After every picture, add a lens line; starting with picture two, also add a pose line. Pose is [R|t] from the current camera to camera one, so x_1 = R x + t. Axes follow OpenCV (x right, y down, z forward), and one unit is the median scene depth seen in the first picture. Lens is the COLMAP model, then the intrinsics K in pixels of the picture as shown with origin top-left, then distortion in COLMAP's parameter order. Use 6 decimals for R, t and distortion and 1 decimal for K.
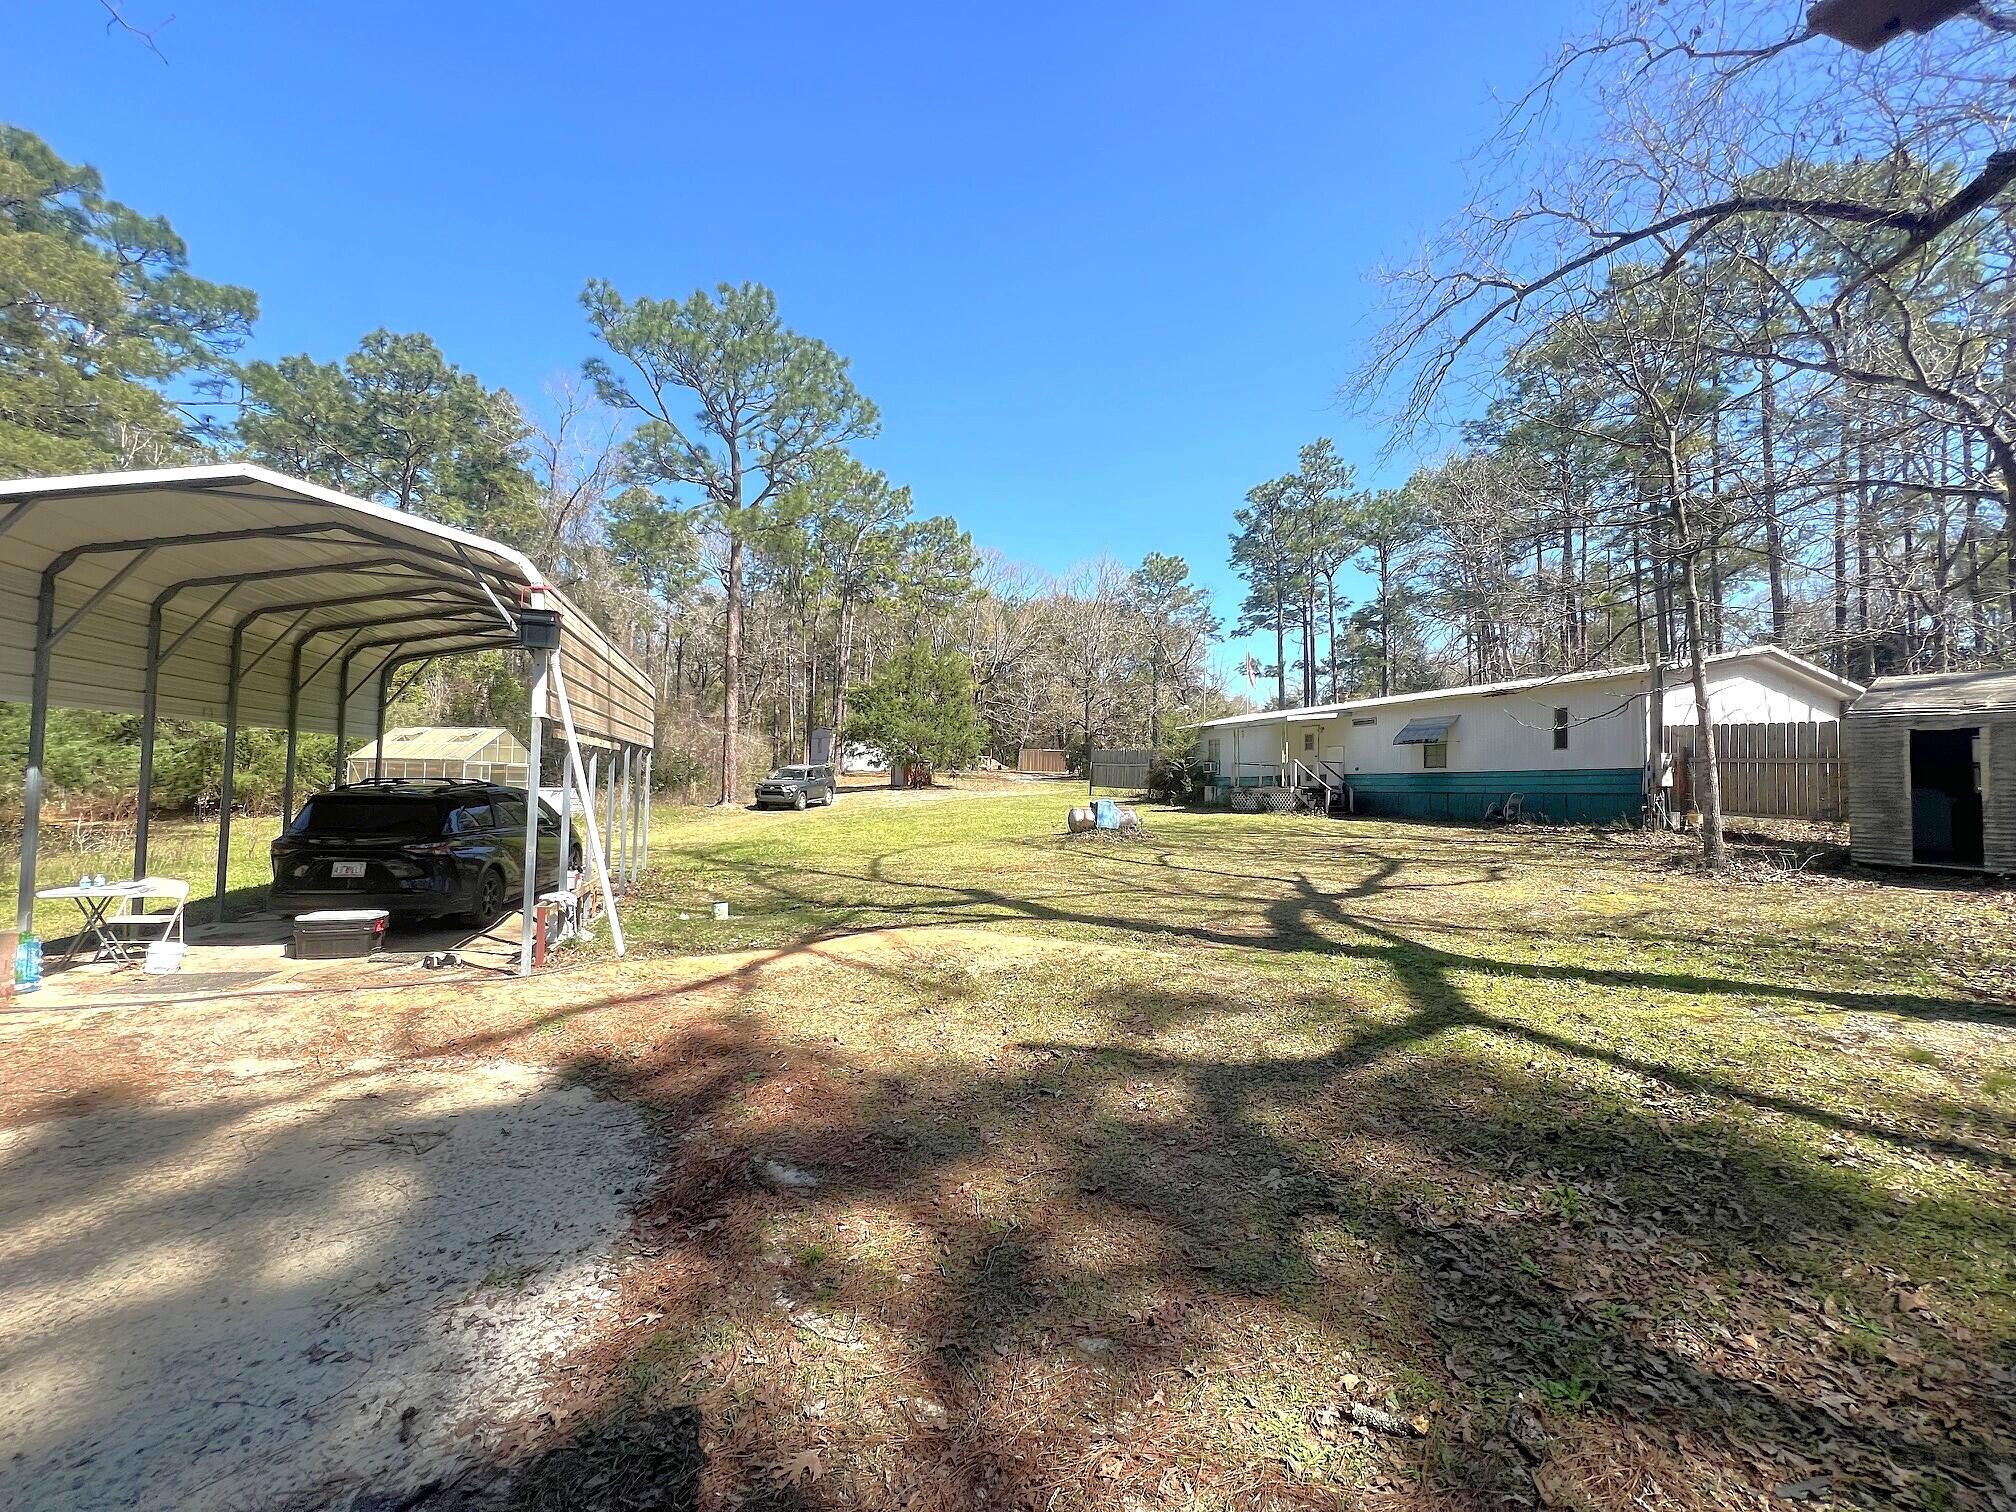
lens RADIAL K [[790.4, 0, 1004.0], [0, 790.4, 751.7], [0, 0, 1]] dist [-0.000632, -0.000198]
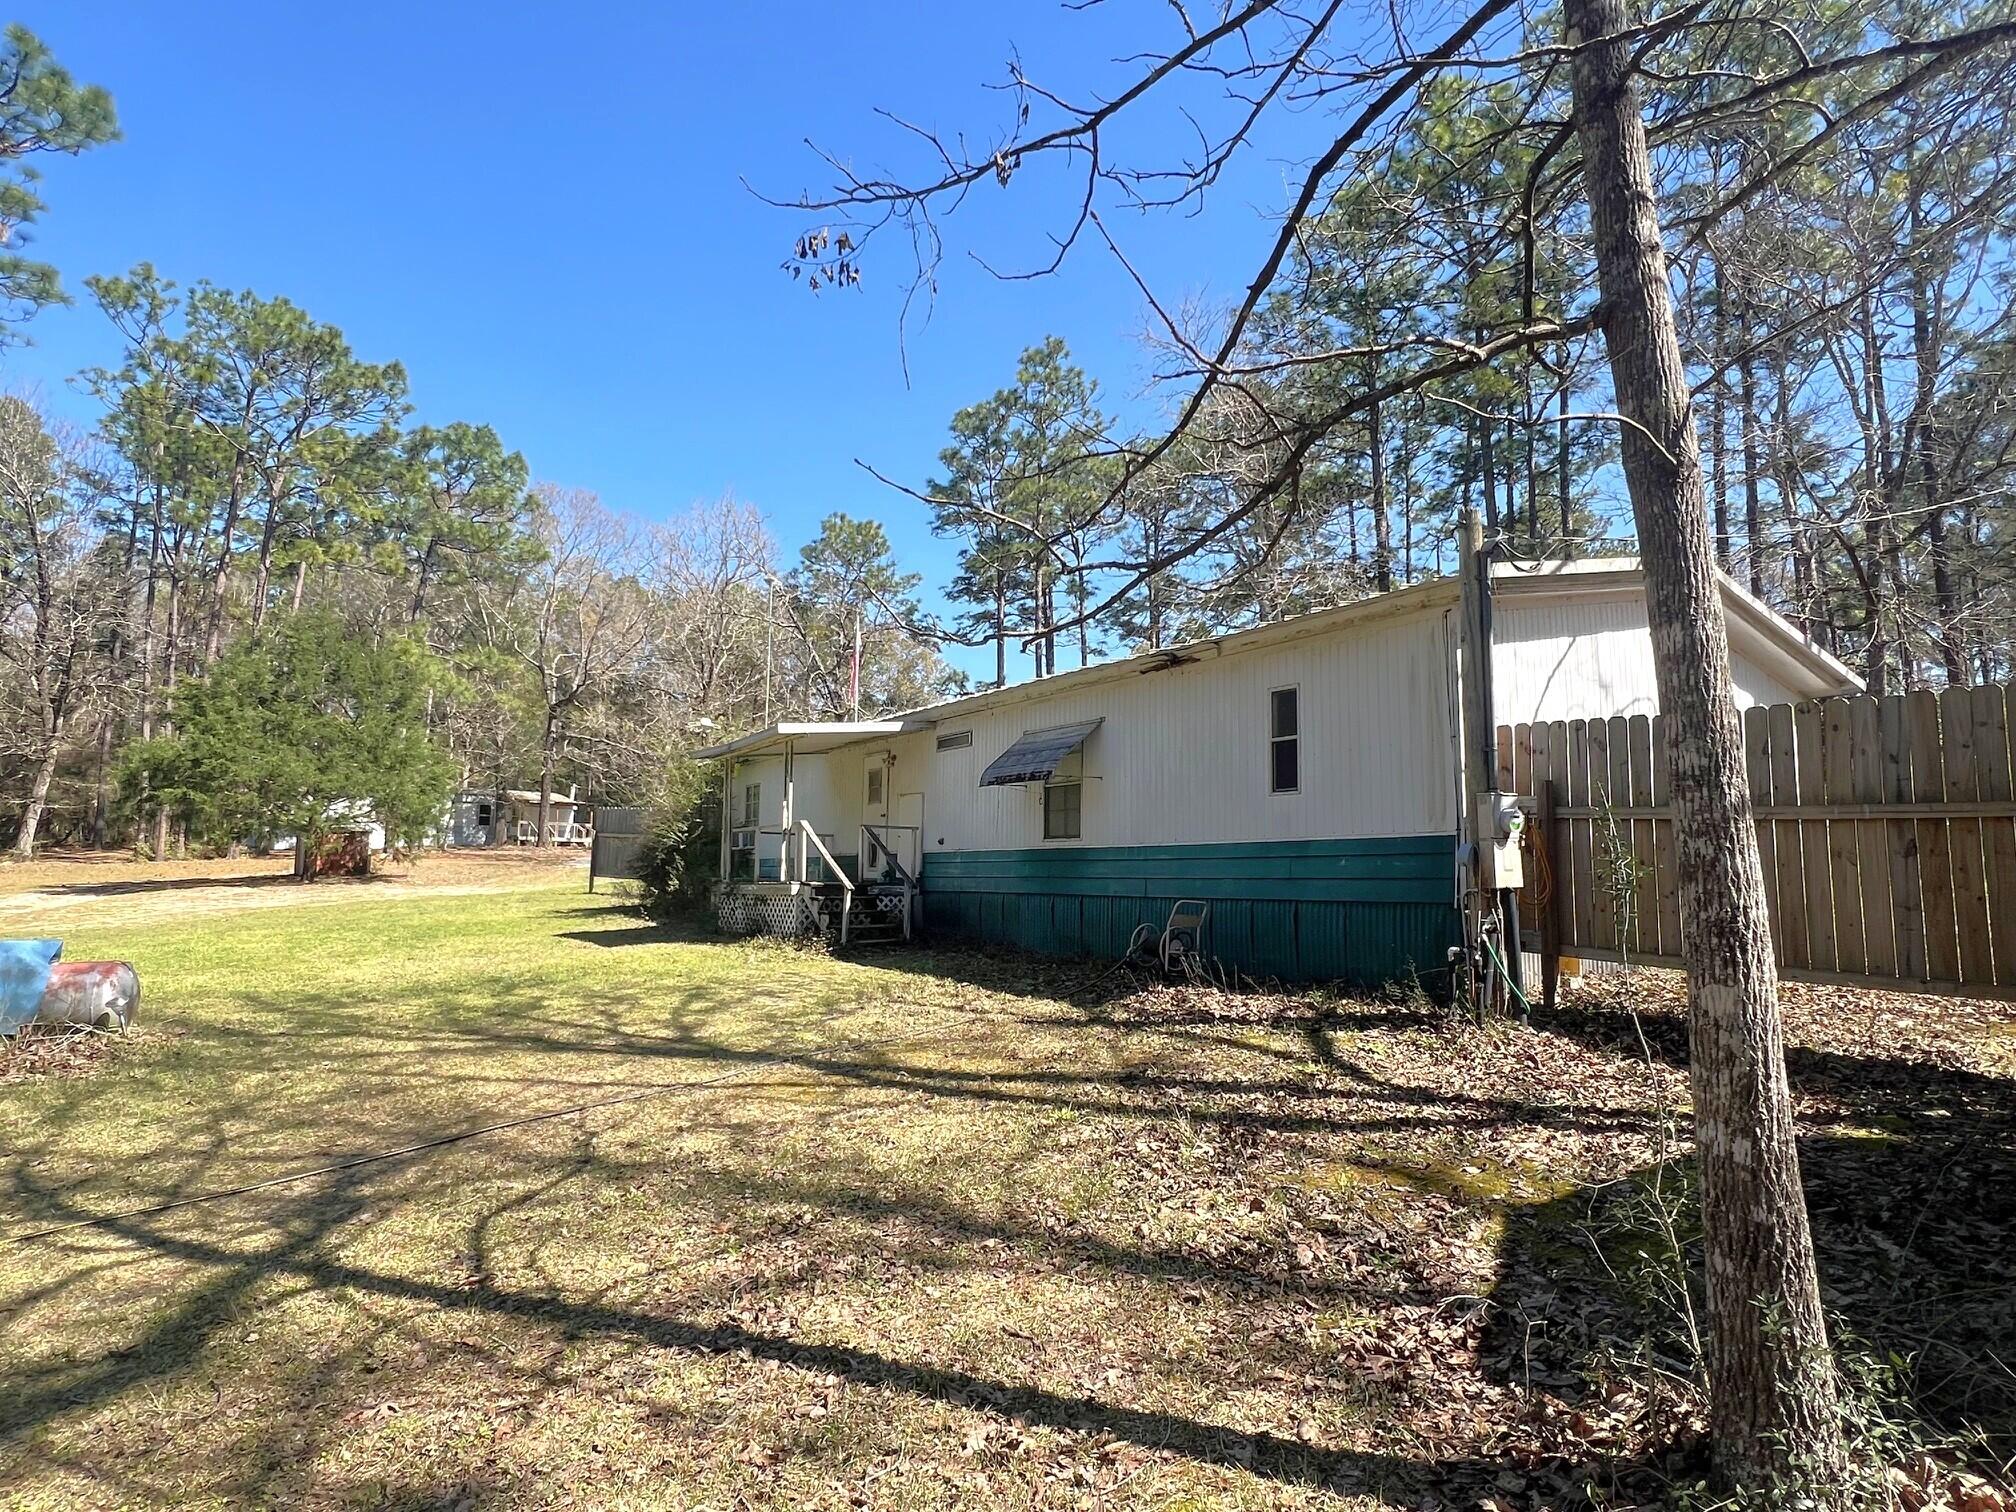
lens RADIAL K [[1014.2, 0, 1010.0], [0, 1014.2, 751.1], [0, 0, 1]] dist [0.005736, 0.000646]
pose [[0.972395, 0.014819, 0.232869, 0.376418], [0.001038, 0.997697, -0.067824, 0.010057], [-0.233337, 0.066194, 0.970140, 0.443347]]
